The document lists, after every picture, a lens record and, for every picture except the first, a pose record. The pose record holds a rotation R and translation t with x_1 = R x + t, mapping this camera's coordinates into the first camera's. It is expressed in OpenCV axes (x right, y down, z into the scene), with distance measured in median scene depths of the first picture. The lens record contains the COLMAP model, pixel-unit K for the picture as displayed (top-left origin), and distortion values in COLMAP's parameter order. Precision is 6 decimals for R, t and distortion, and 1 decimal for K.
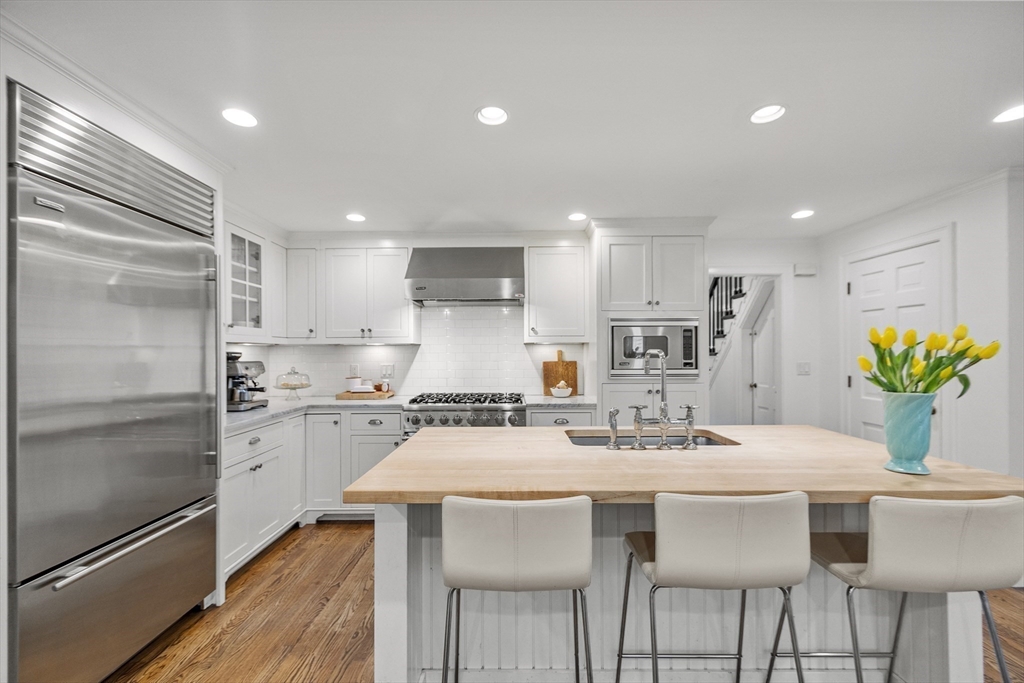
lens RADIAL K [[445.7, 0, 509.3], [0, 445.7, 352.6], [0, 0, 1]] dist [0.012969, 0.000080]
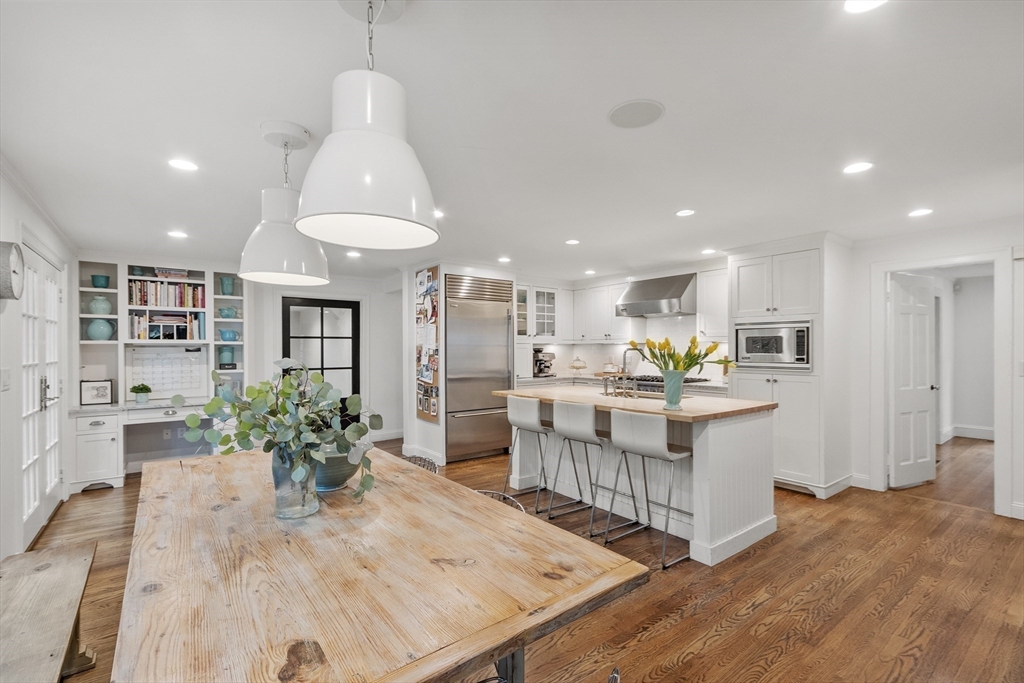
lens RADIAL K [[445.7, 0, 509.3], [0, 445.7, 352.6], [0, 0, 1]] dist [0.012969, 0.000080]
pose [[0.619718, 0.009974, -0.784761, 0.852506], [0.000626, 0.999913, 0.013202, -0.008091], [0.784824, -0.008673, 0.619658, -0.348798]]
